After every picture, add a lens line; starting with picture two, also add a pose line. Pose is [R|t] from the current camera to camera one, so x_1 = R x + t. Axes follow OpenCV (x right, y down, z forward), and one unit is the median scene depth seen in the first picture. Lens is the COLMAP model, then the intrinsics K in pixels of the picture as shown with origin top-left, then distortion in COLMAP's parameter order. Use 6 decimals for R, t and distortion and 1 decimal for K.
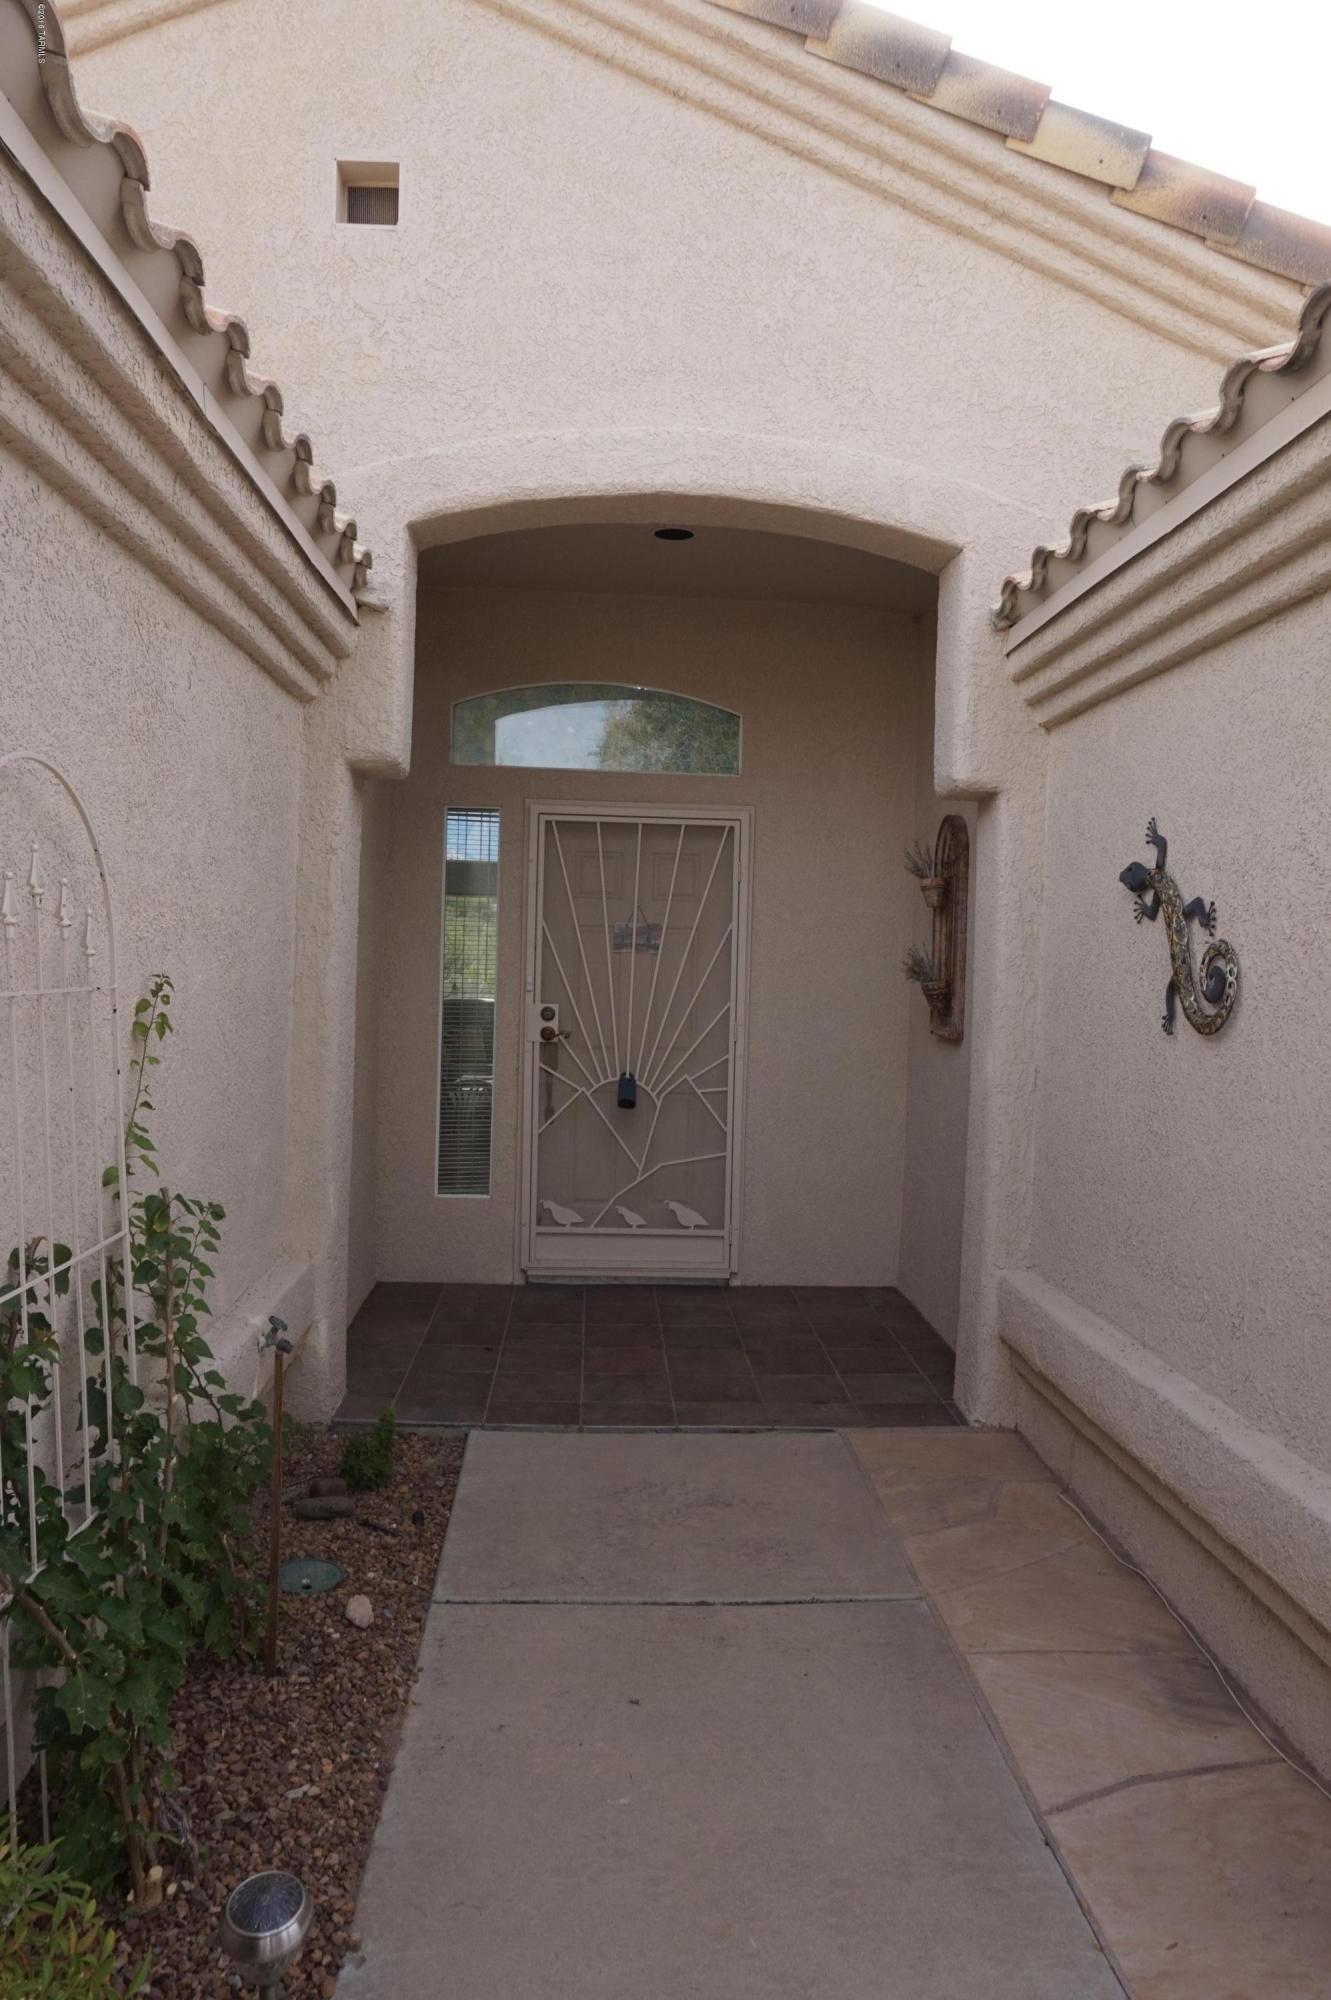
lens RADIAL K [[1348.6, 0, 666.0], [0, 1348.6, 1002.3], [0, 0, 1]] dist [-0.042943, 0.030998]
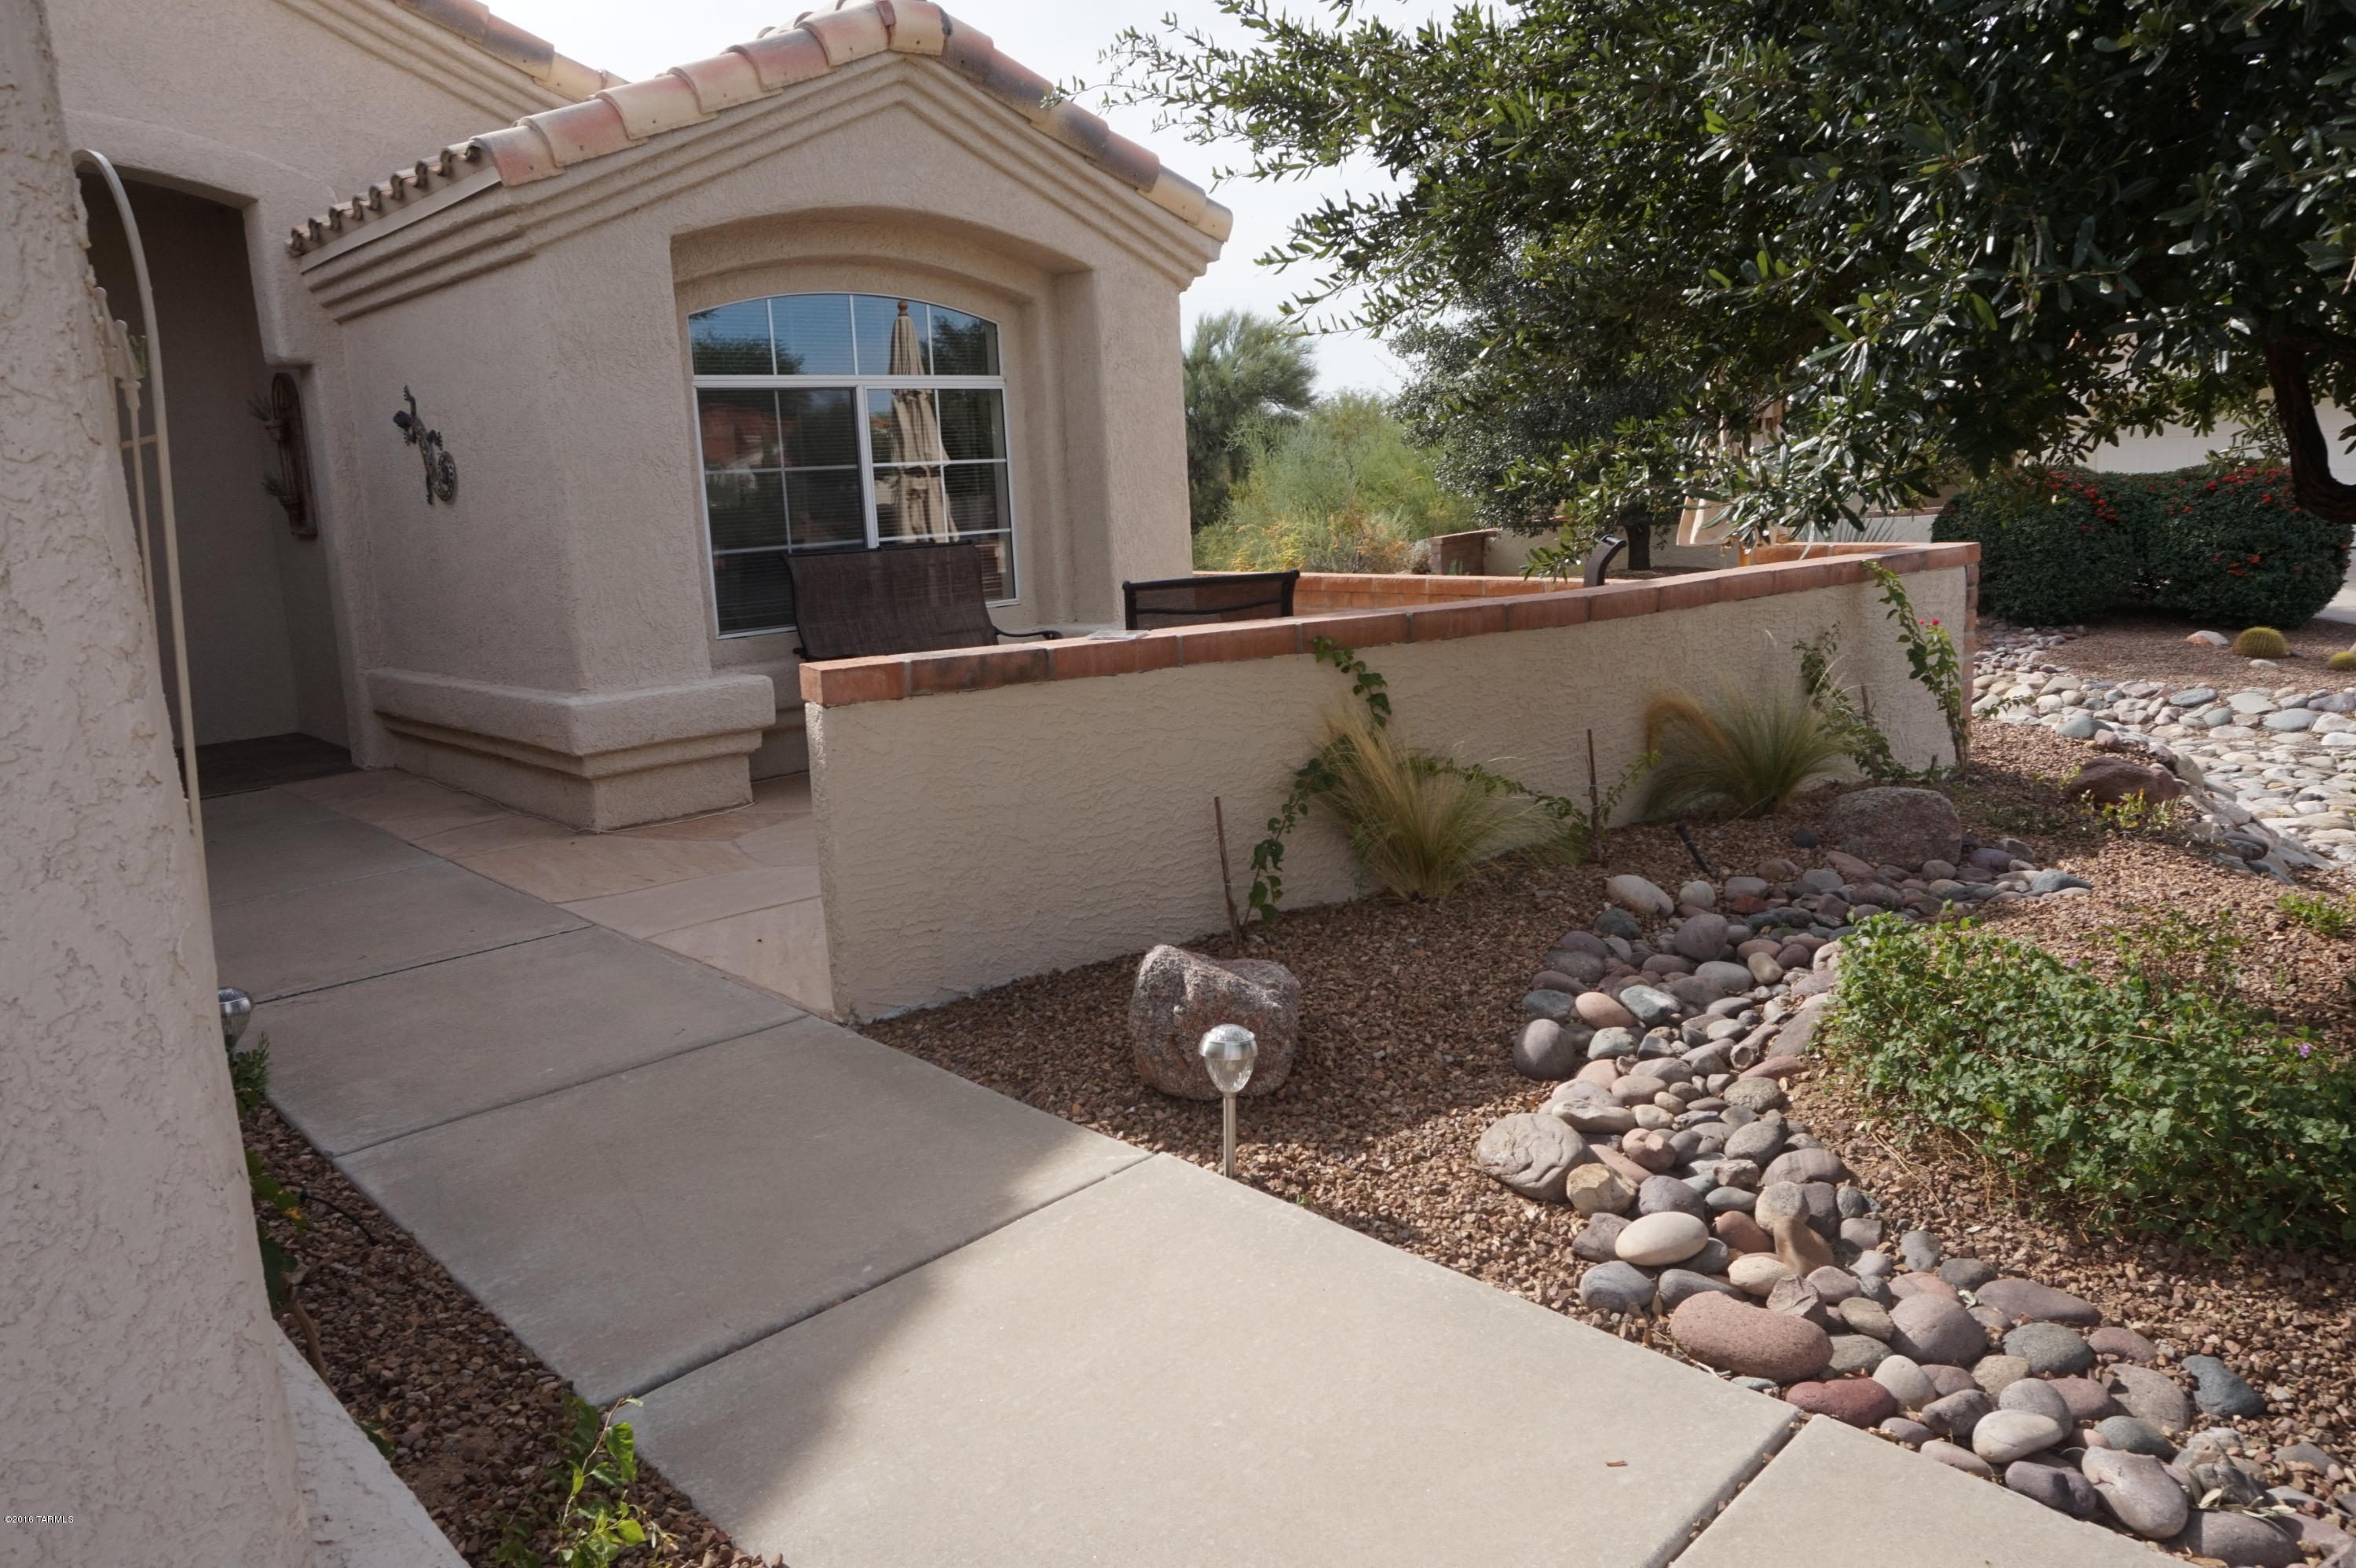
lens RADIAL K [[1588.5, 0, 1184.1], [0, 1588.5, 783.4], [0, 0, 1]] dist [-0.042943, 0.030998]
pose [[0.754700, -0.182632, 0.630137, -0.227487], [0.084630, 0.979549, 0.182542, 0.073209], [-0.650588, -0.084435, 0.754722, -1.083784]]
